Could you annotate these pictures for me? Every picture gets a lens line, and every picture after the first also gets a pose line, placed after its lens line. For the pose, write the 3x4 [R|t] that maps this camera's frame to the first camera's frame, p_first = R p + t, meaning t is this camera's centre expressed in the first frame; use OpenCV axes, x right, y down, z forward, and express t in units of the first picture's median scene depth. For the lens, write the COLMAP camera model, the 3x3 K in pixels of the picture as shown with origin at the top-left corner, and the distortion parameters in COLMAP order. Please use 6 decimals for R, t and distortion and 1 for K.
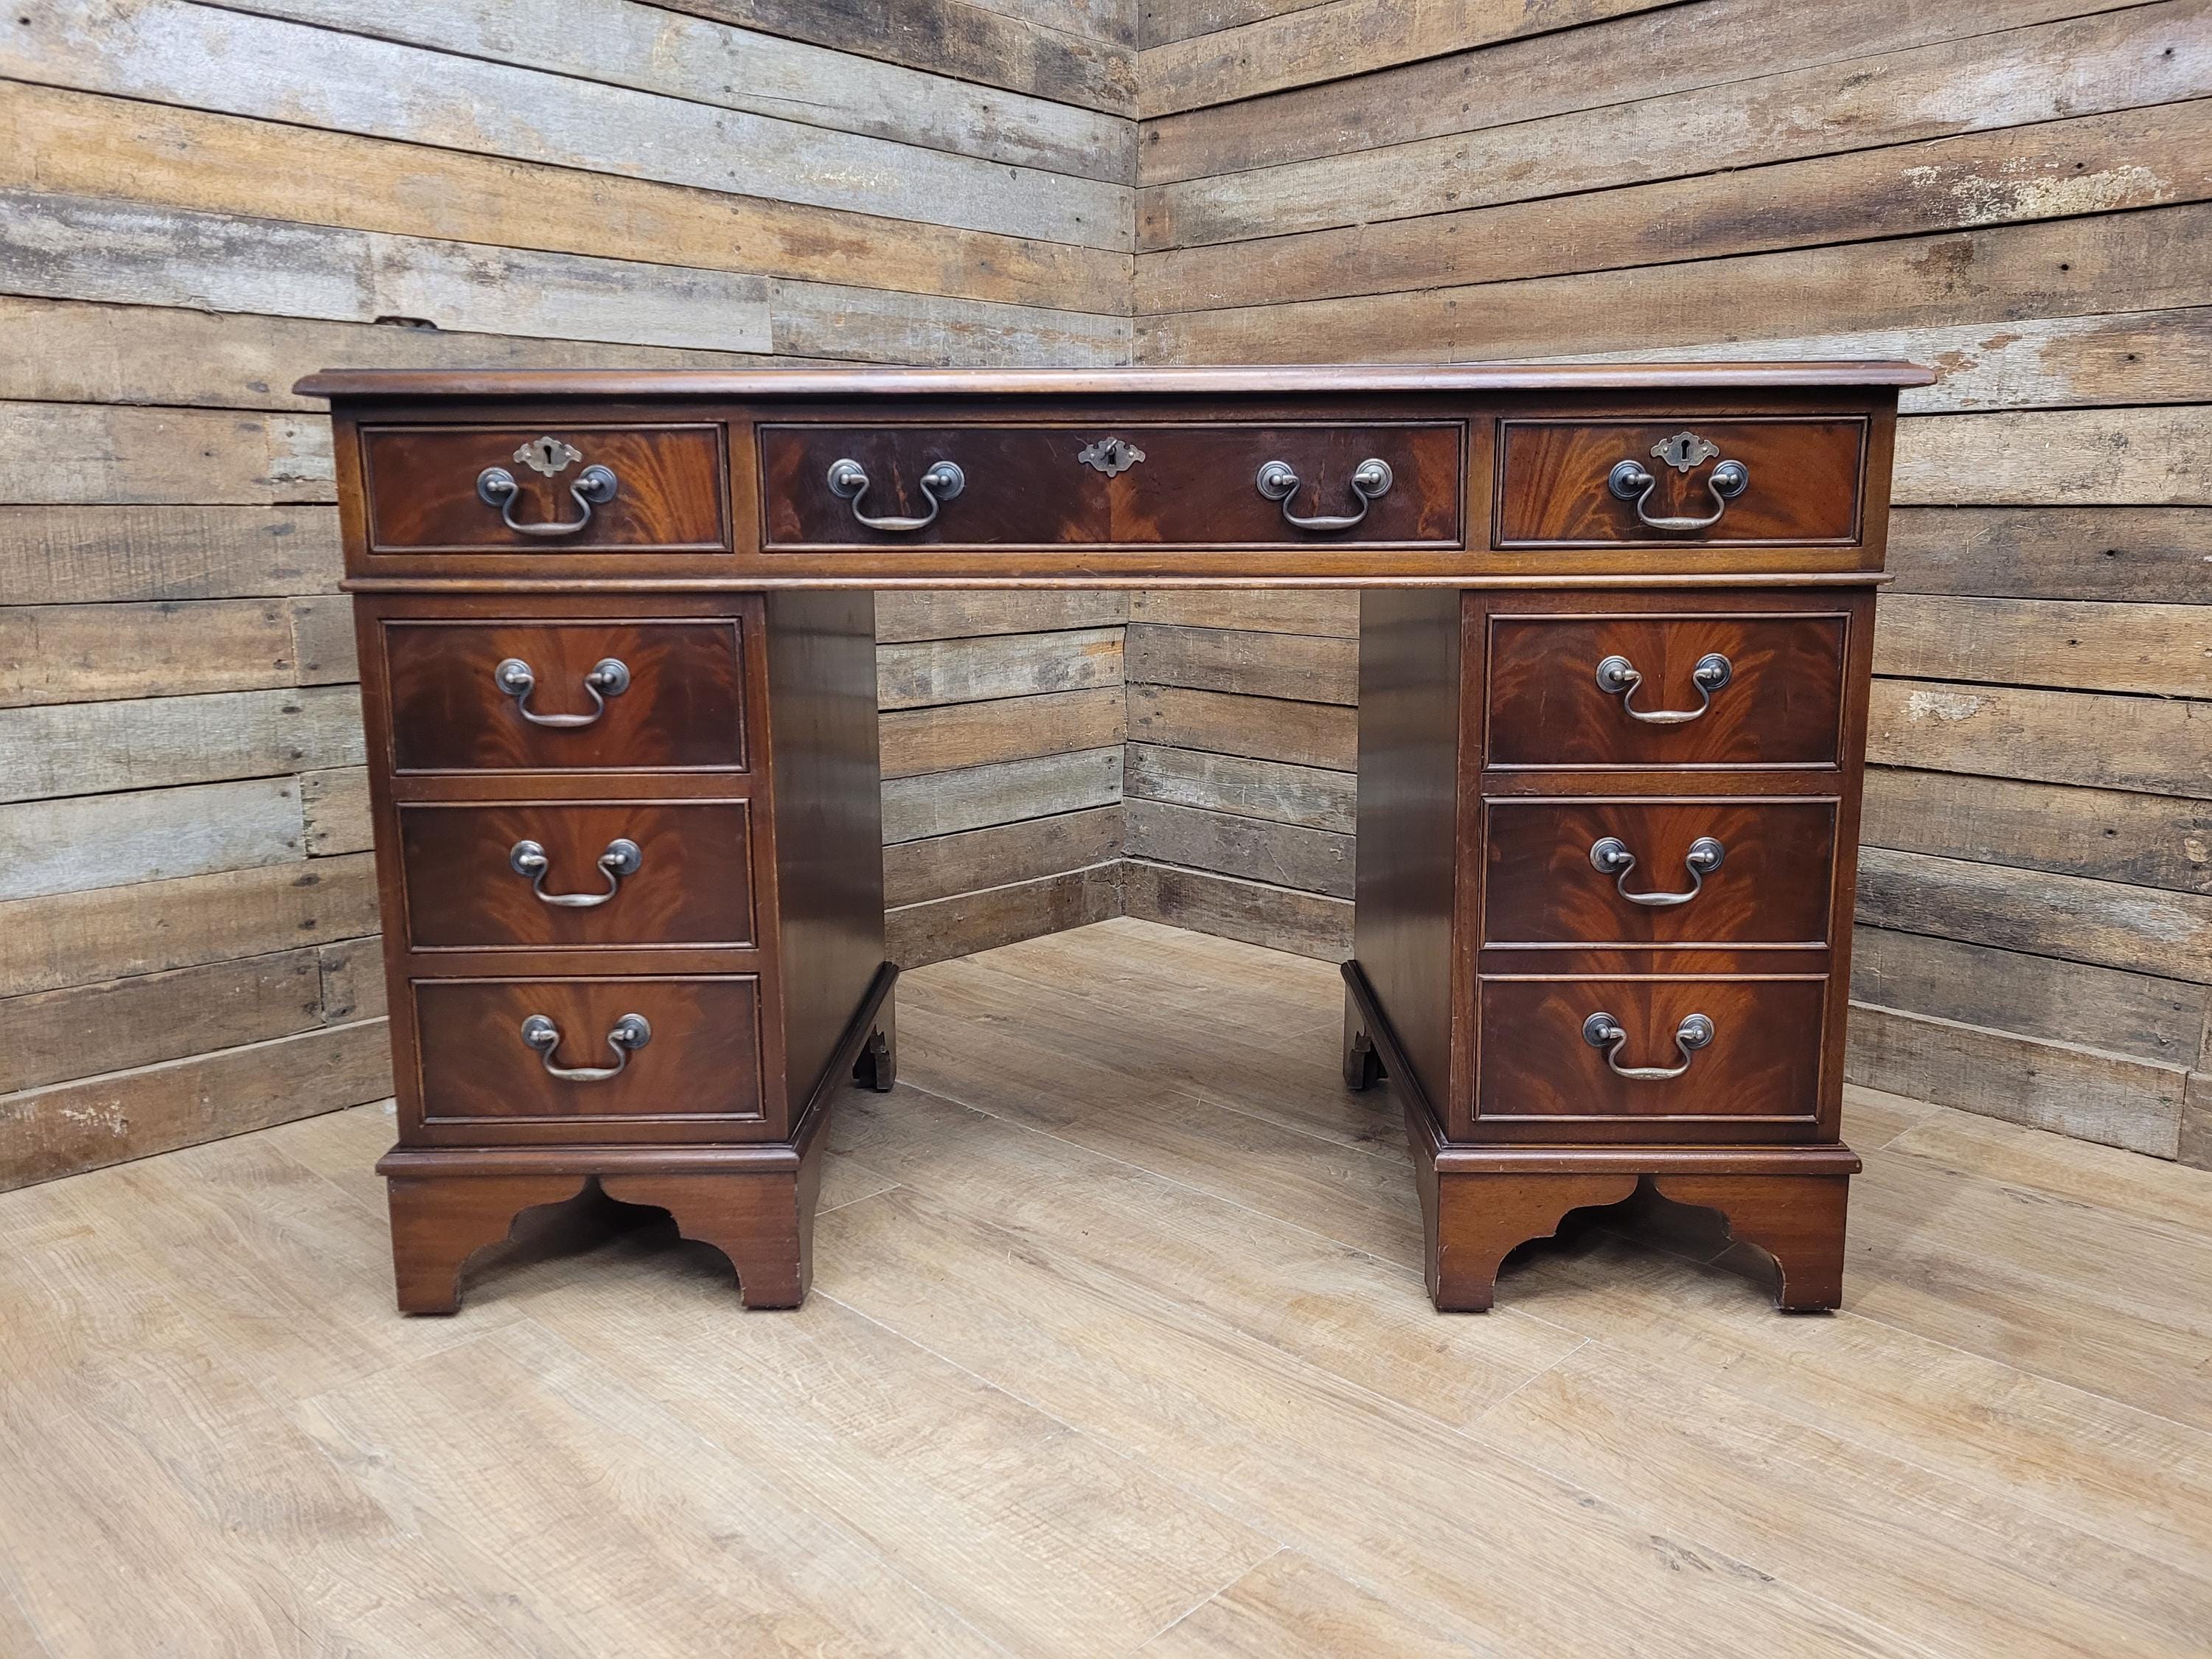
lens RADIAL K [[1657.2, 0, 1121.2], [0, 1657.2, 806.8], [0, 0, 1]] dist [0.065736, -0.044995]
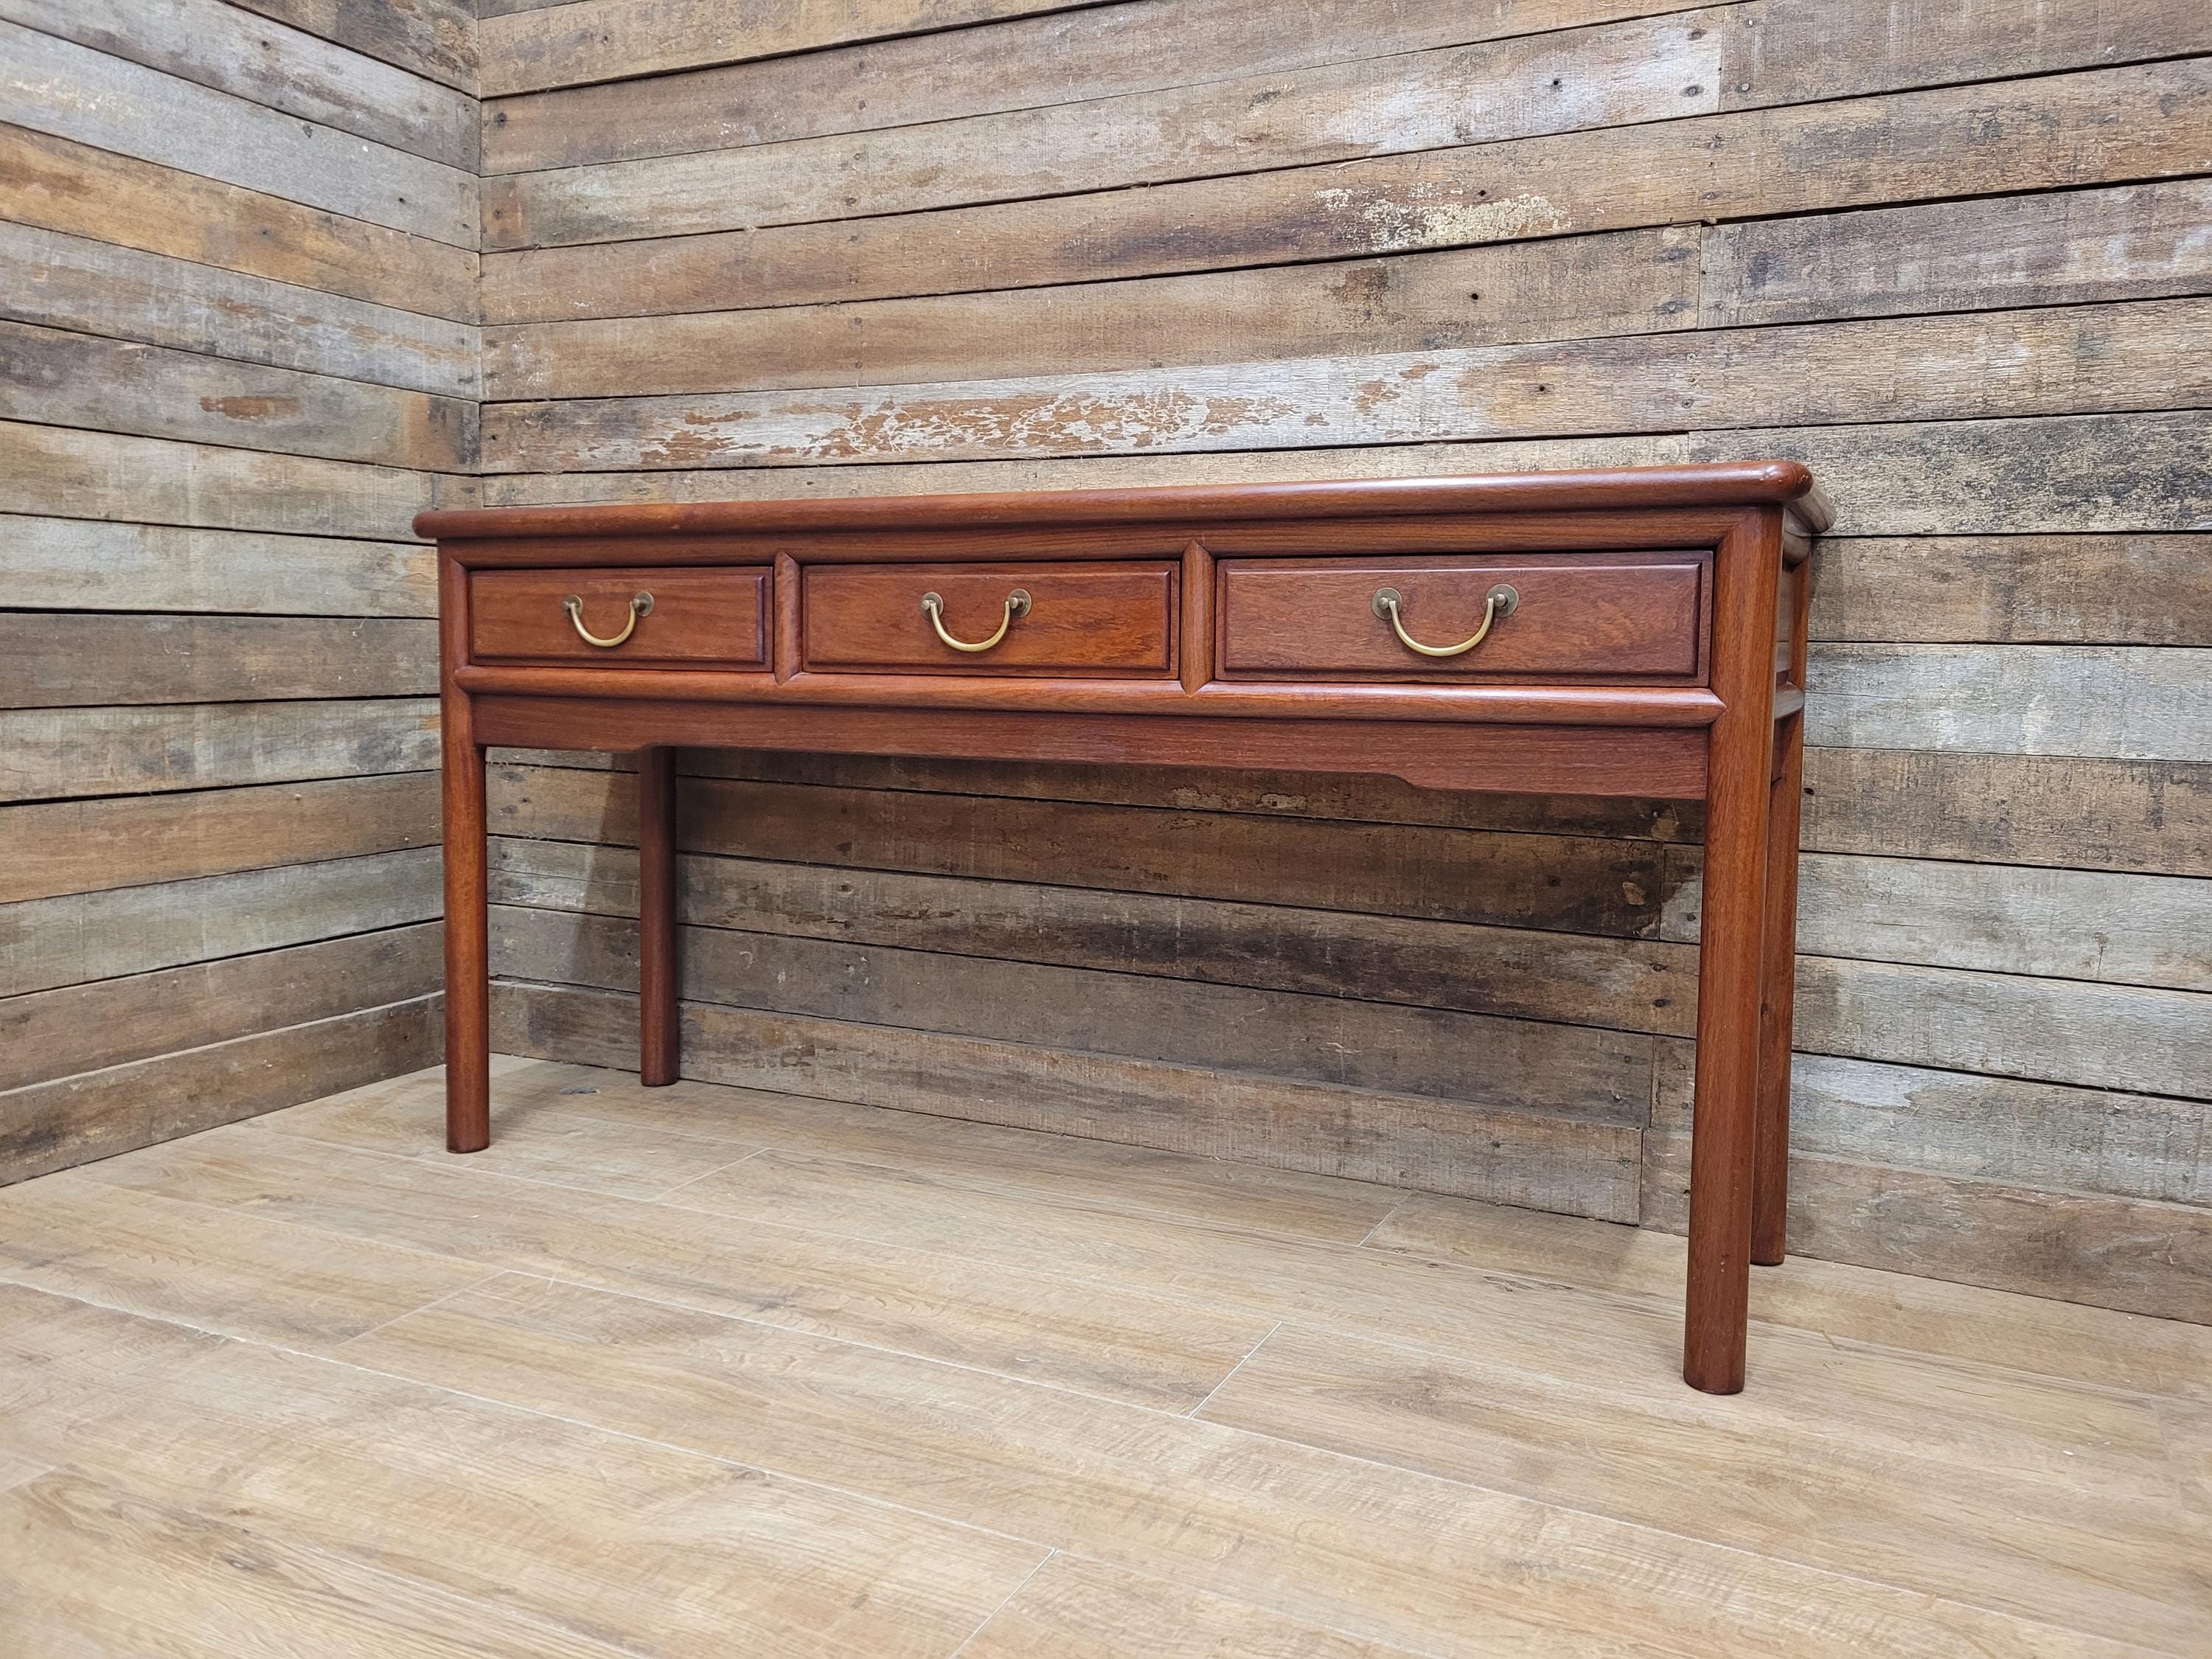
lens RADIAL K [[1657.2, 0, 1124.0], [0, 1657.2, 785.0], [0, 0, 1]] dist [0.065736, -0.044995]
pose [[0.945804, -0.015298, 0.324377, 0.051131], [0.044978, 0.995433, -0.084199, 0.028673], [-0.321608, 0.094225, 0.942173, 0.179436]]
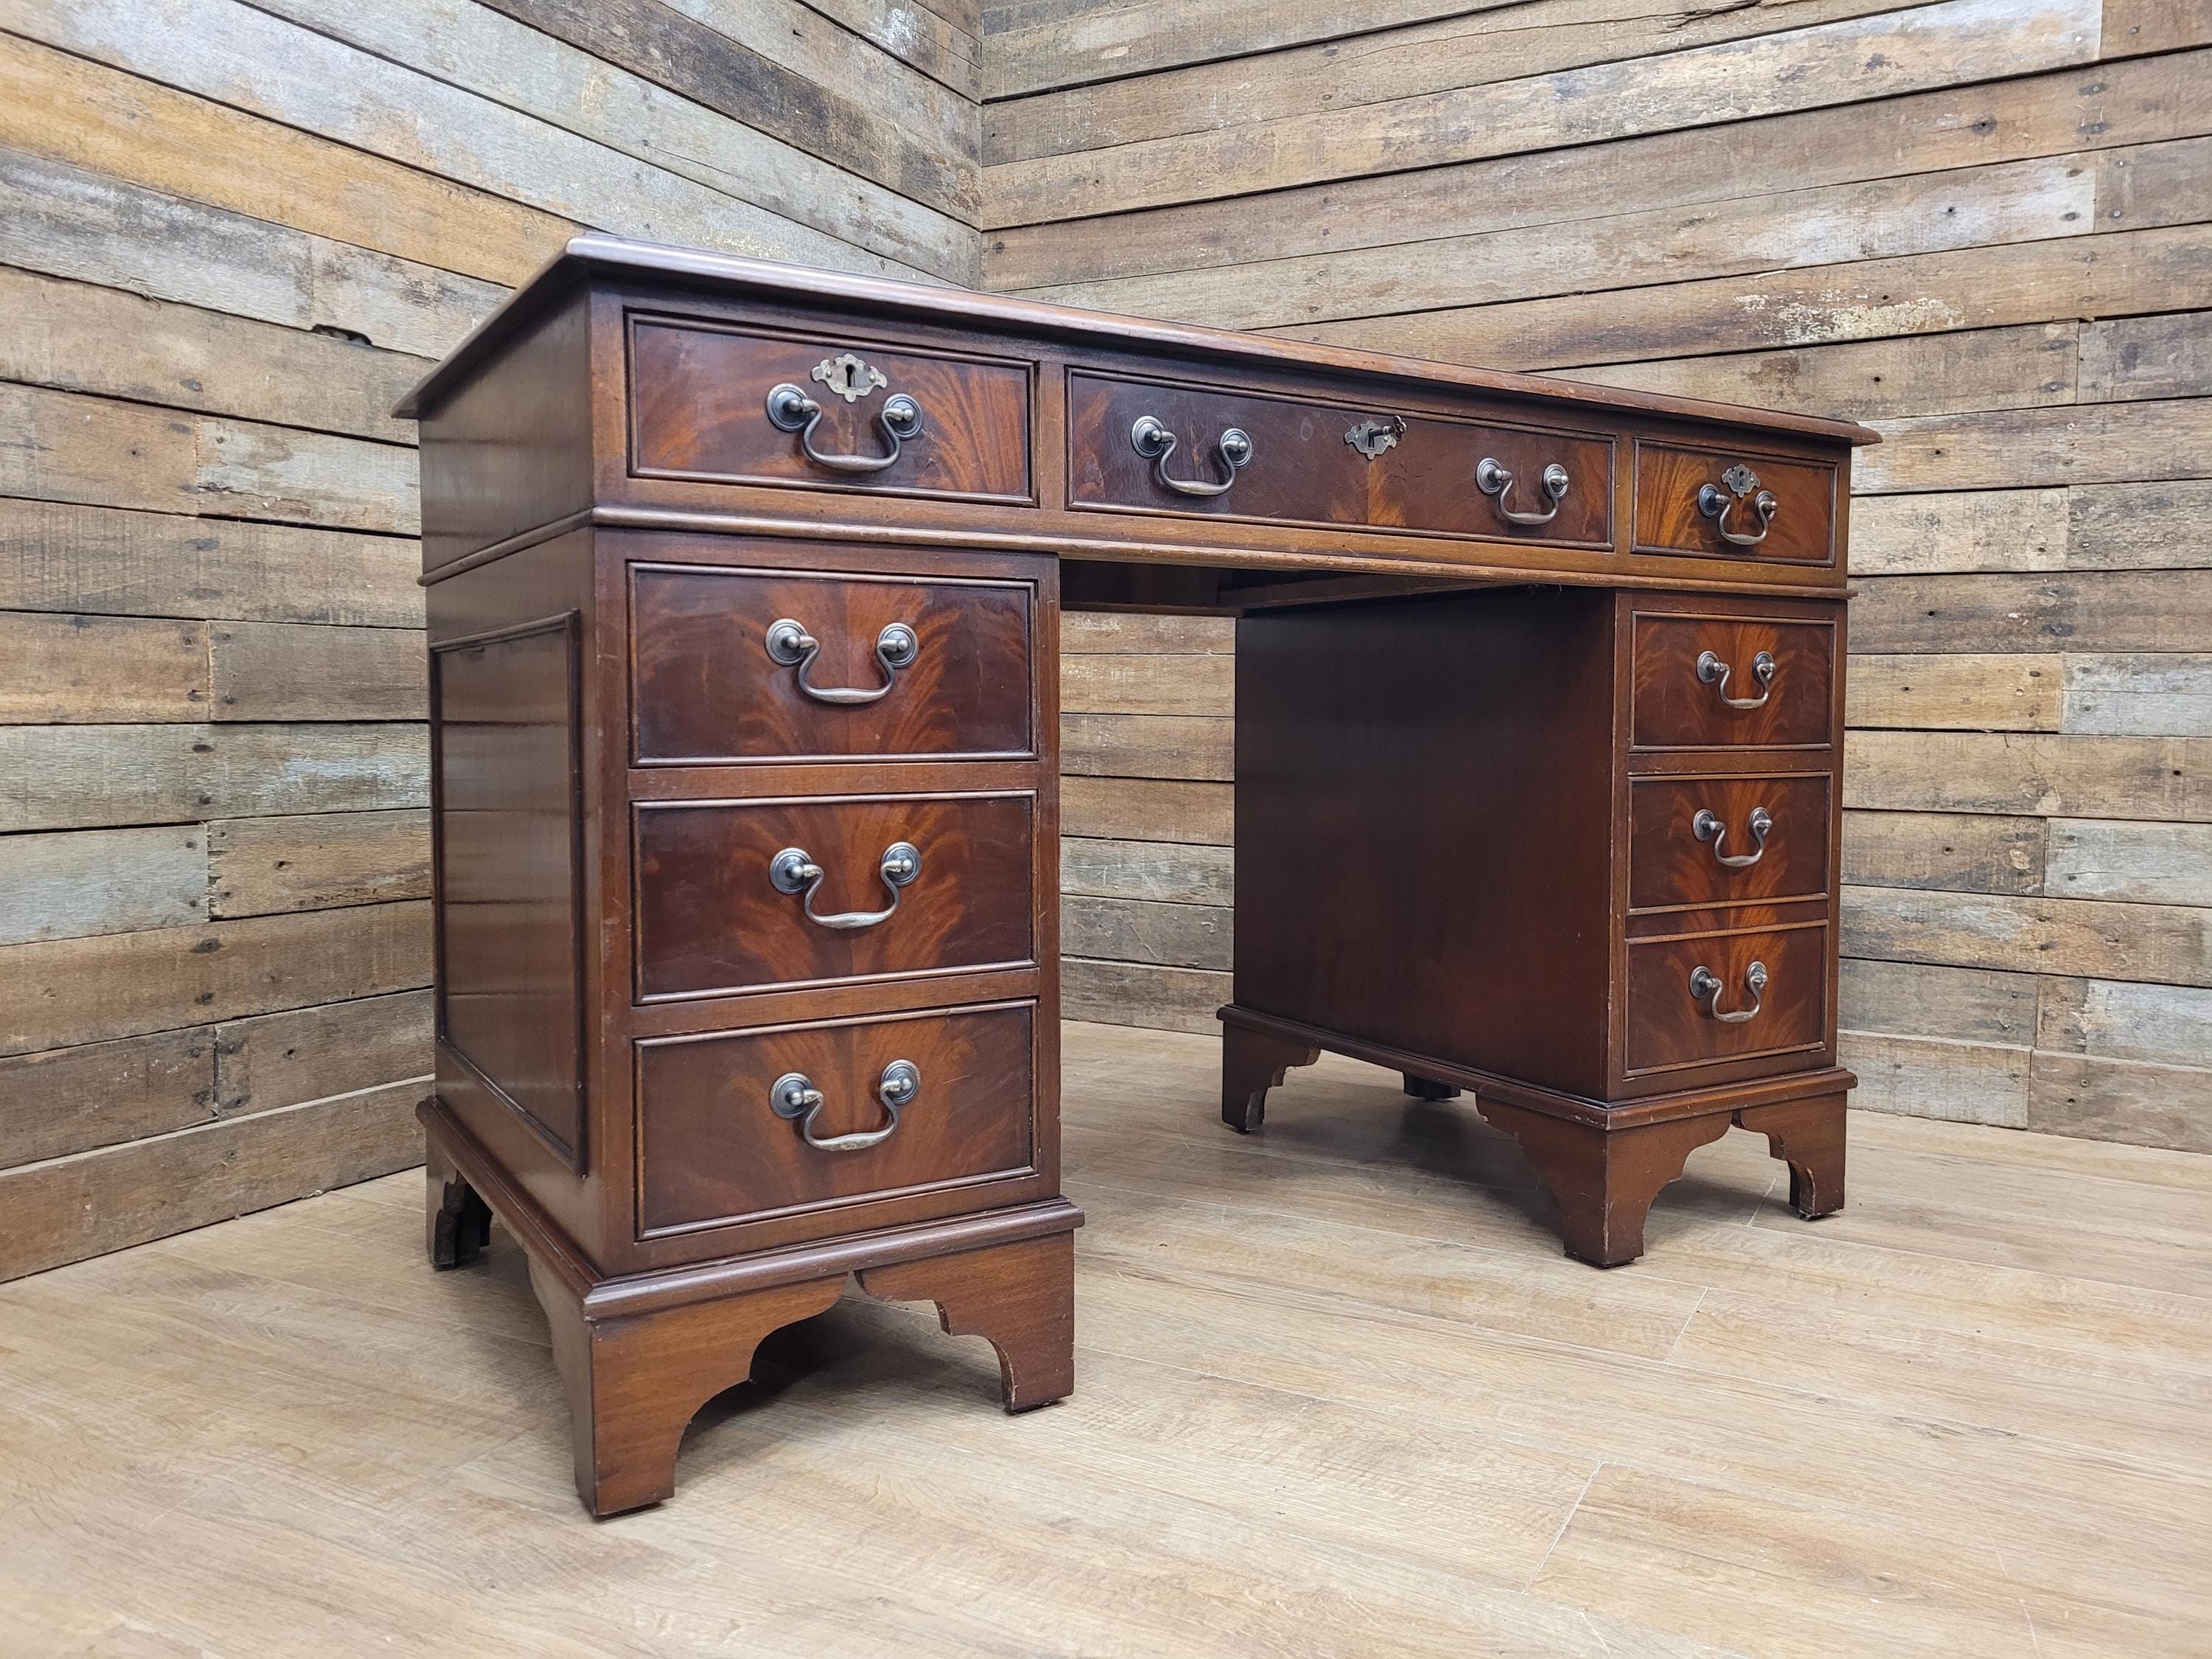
lens RADIAL K [[1657.2, 0, 1118.9], [0, 1657.2, 804.4], [0, 0, 1]] dist [0.065736, -0.044995]
pose [[0.962418, -0.007992, 0.271455, -0.270057], [0.038801, 0.993359, -0.108318, 0.084103], [-0.268786, 0.114780, 0.956337, 0.034798]]
